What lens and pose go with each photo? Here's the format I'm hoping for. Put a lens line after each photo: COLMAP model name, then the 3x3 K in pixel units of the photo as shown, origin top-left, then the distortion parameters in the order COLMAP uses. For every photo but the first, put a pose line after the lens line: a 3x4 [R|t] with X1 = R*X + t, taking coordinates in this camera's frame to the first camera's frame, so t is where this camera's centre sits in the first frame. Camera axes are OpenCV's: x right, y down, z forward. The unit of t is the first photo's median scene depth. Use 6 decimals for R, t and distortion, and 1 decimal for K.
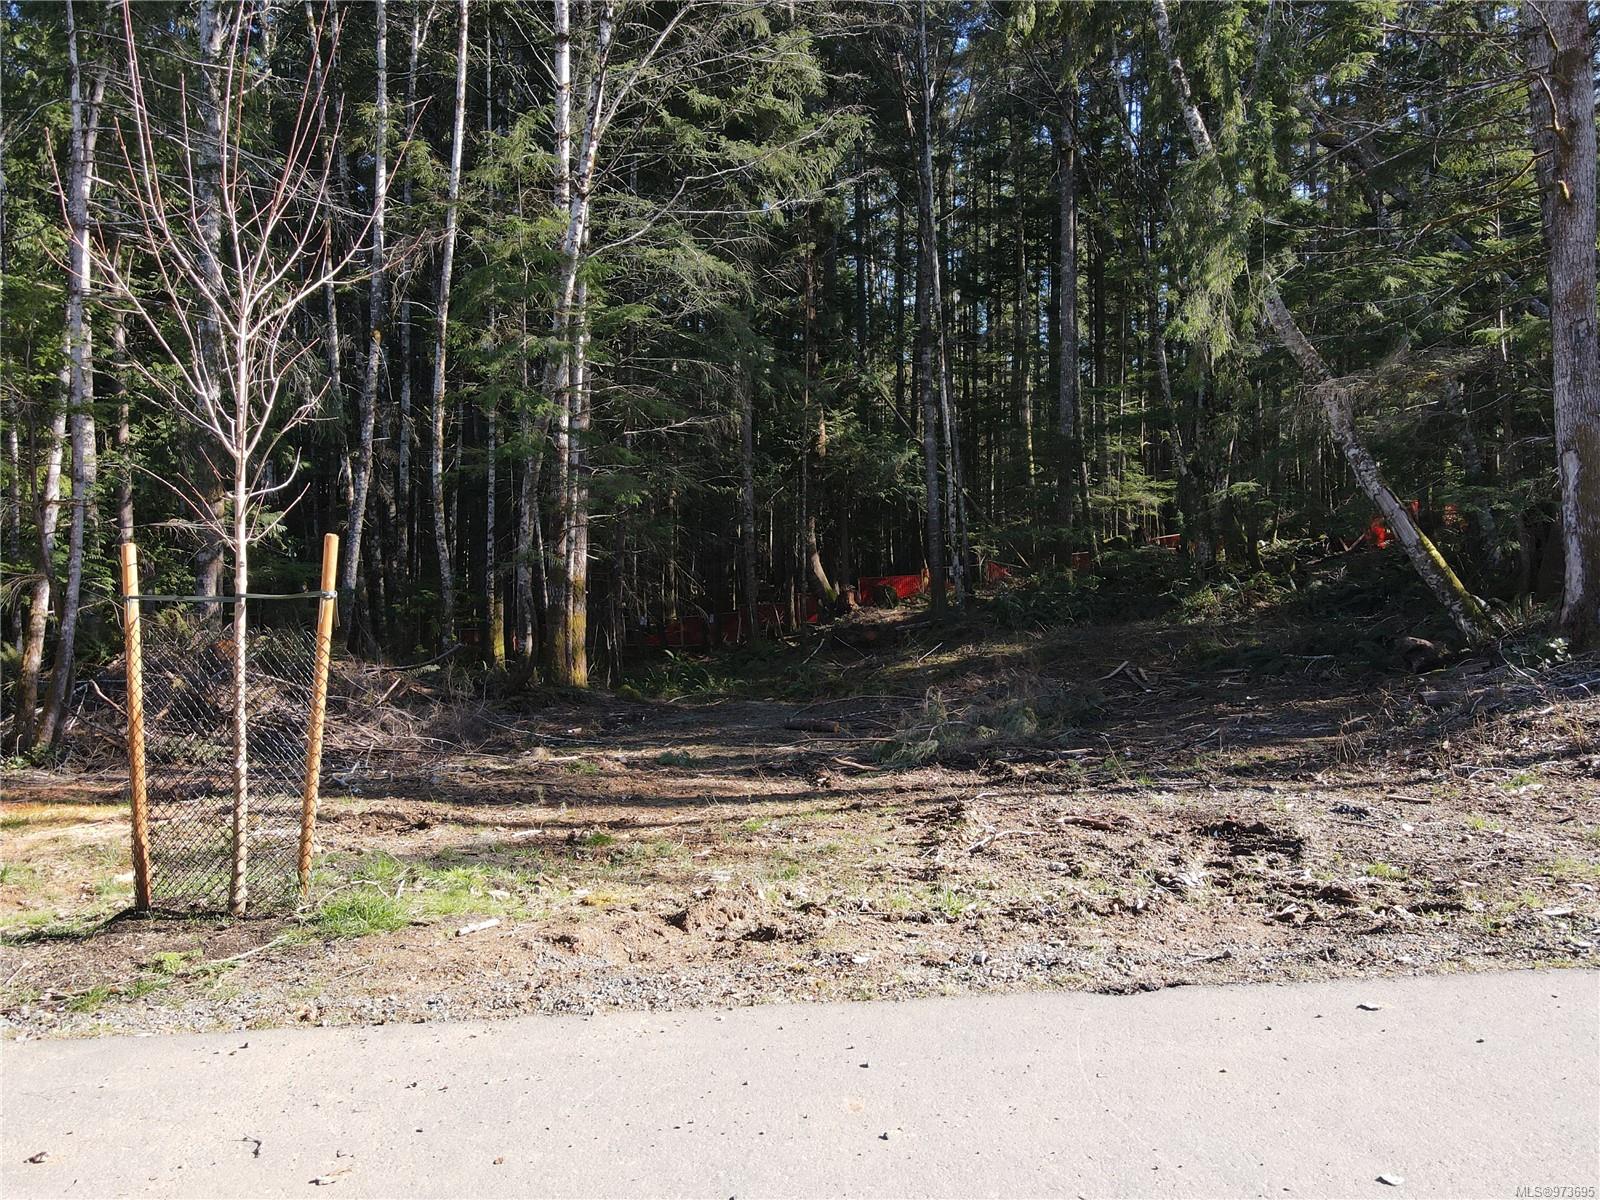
lens RADIAL K [[1114.6, 0, 810.1], [0, 1114.6, 604.8], [0, 0, 1]] dist [0.039026, -0.043943]
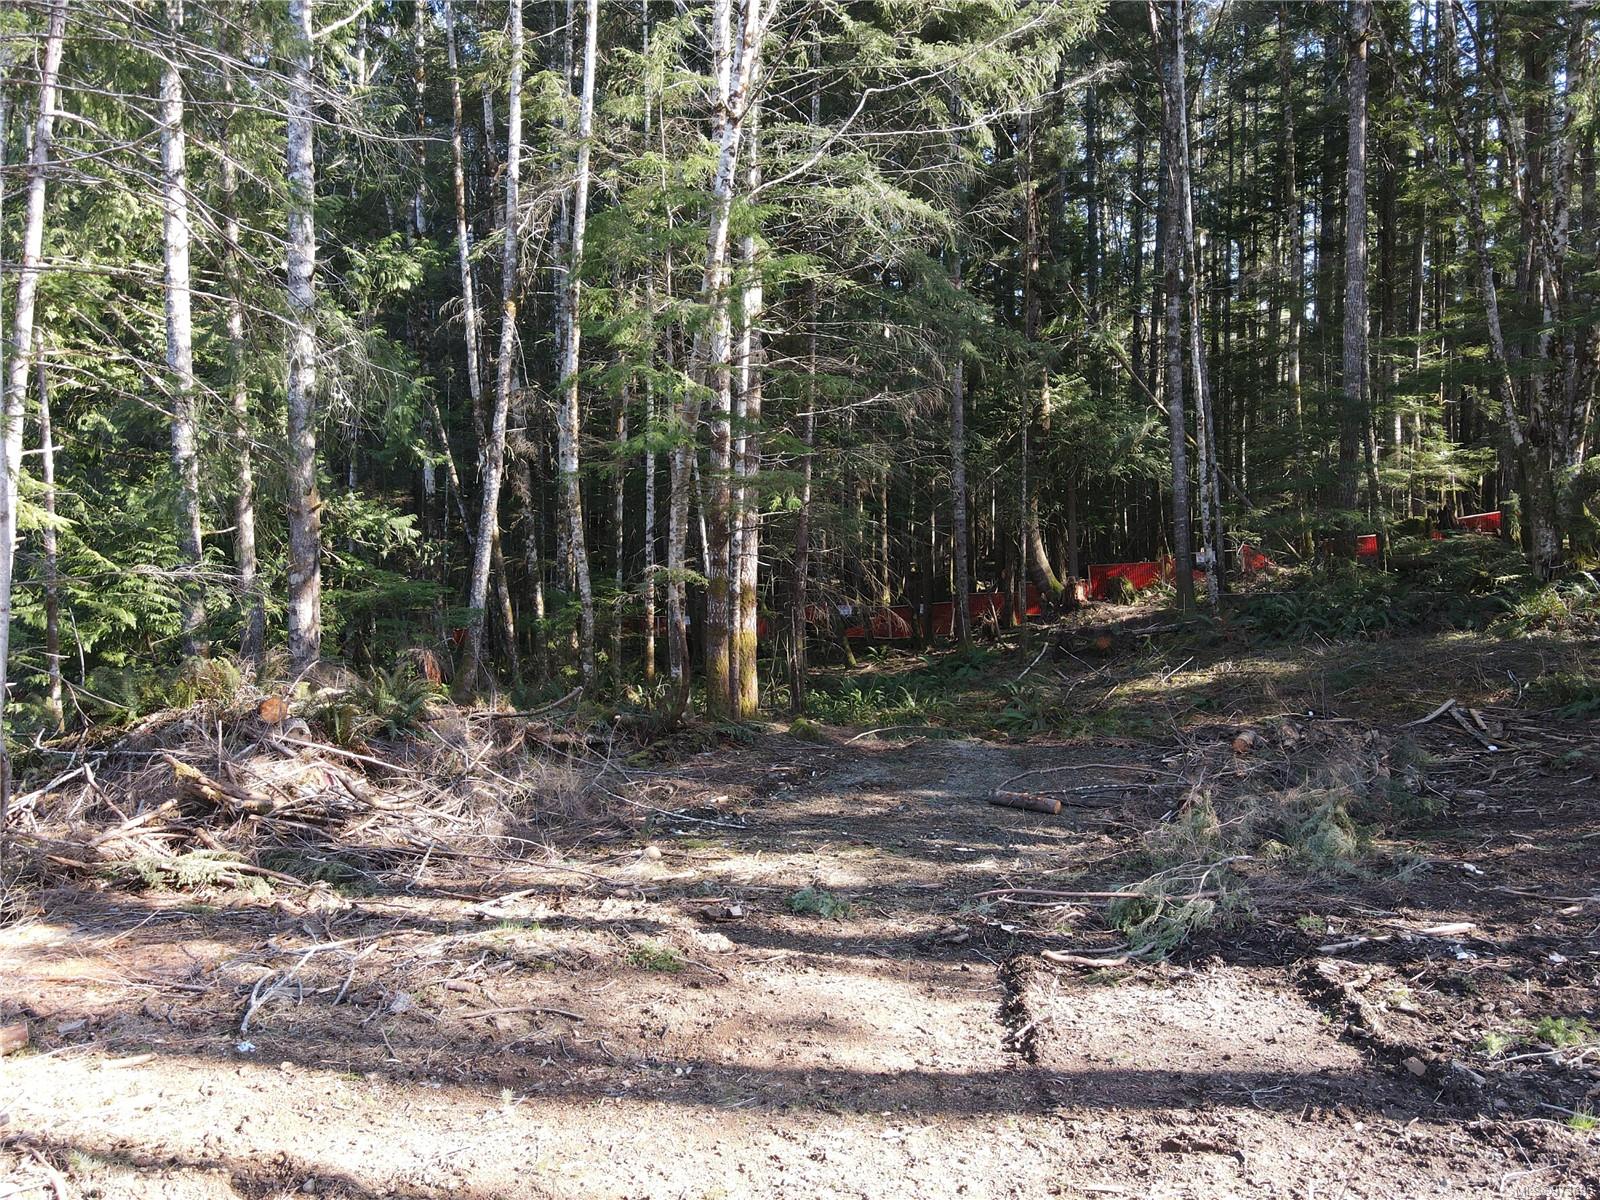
lens RADIAL K [[1141.2, 0, 832.6], [0, 1141.2, 594.5], [0, 0, 1]] dist [0.027499, 0.001490]
pose [[0.984469, 0.002448, -0.175540, 0.005854], [0.000493, 0.999860, 0.016707, -0.026997], [0.175556, -0.016534, 0.984331, 0.131812]]
